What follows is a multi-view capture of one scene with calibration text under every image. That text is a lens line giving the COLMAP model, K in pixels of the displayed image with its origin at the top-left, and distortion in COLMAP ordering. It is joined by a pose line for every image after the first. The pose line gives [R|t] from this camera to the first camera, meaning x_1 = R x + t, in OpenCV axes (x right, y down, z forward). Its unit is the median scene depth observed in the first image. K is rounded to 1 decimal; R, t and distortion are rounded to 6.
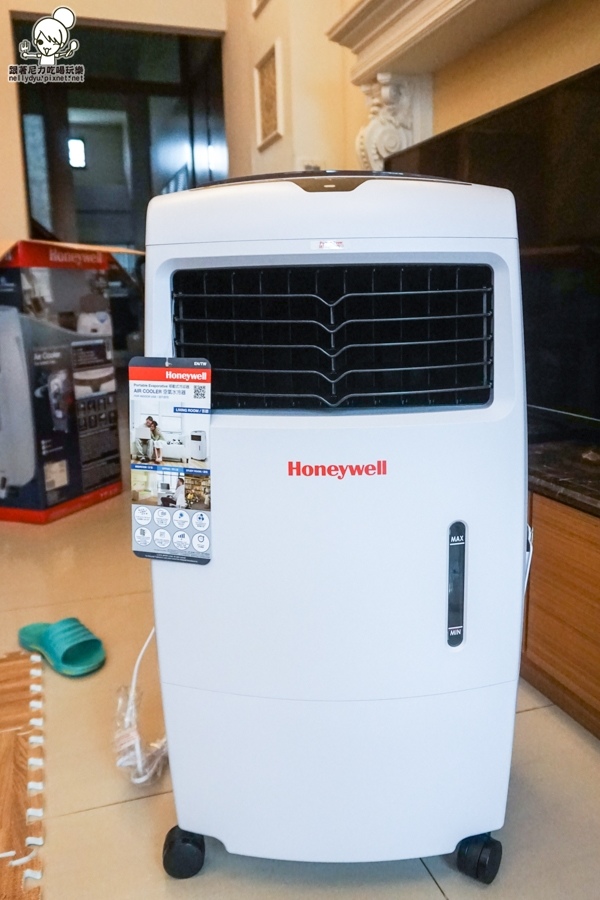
lens RADIAL K [[743.0, 0, 332.3], [0, 743.0, 446.7], [0, 0, 1]] dist [-0.013745, 0.004717]
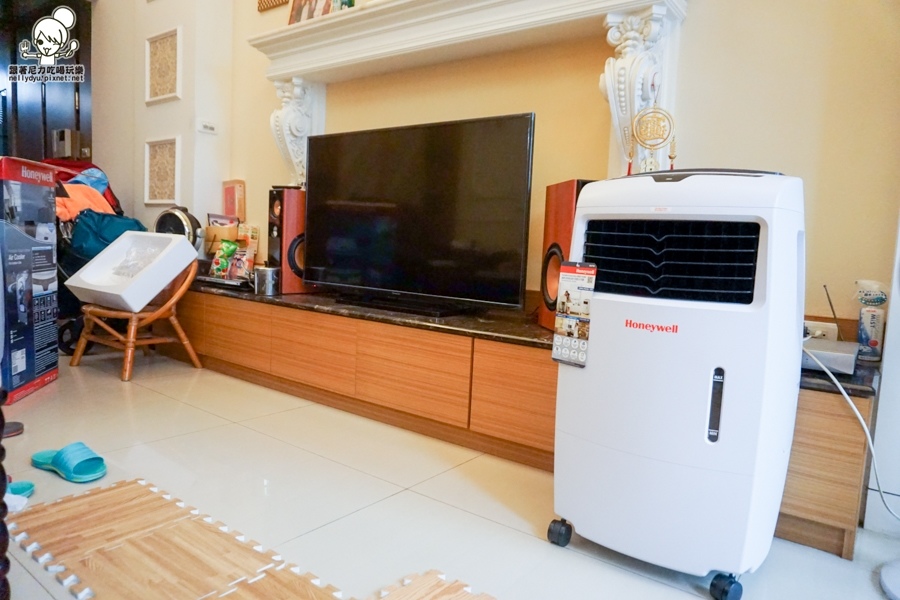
lens RADIAL K [[613.4, 0, 450.0], [0, 613.4, 300.0], [0, 0, 1]] dist [-0.019790, 0.008400]
pose [[0.803377, 0.103685, -0.586375, 0.442346], [-0.160147, 0.986064, -0.045054, 0.102206], [0.573532, 0.130102, 0.808786, -0.488229]]
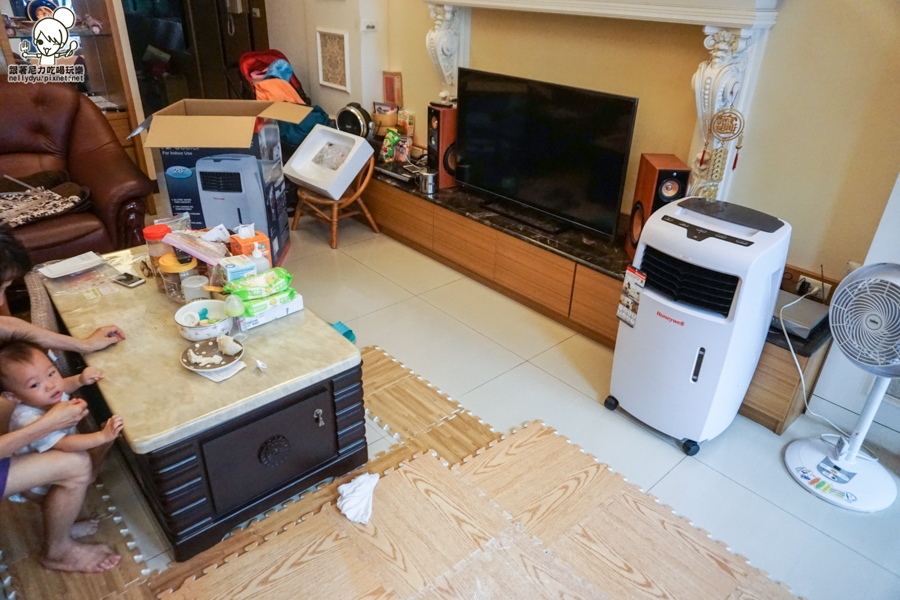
lens RADIAL K [[610.4, 0, 452.2], [0, 610.4, 317.6], [0, 0, 1]] dist [-0.004566, 0.000224]
pose [[0.679700, 0.385826, -0.623816, 0.928511], [-0.162558, 0.908564, 0.384820, -0.769484], [0.715250, -0.160156, 0.680270, -1.383241]]
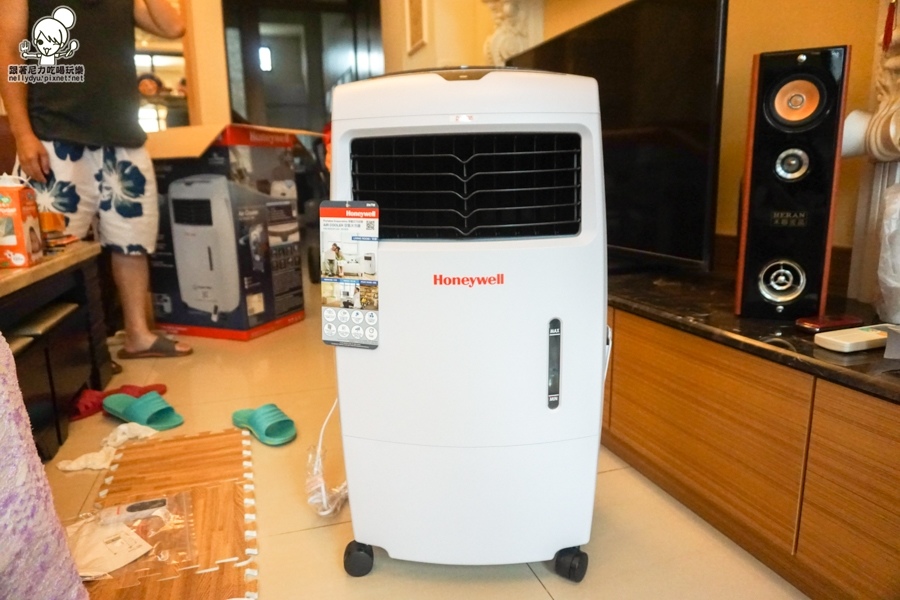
lens RADIAL K [[586.0, 0, 450.0], [0, 586.0, 300.0], [0, 0, 1]] dist [-0.005957, 0.002162]
pose [[0.999660, 0.001014, -0.026041, 0.000454], [-0.000601, 0.999874, 0.015845, 0.044855], [0.026053, -0.015824, 0.999535, -0.094229]]
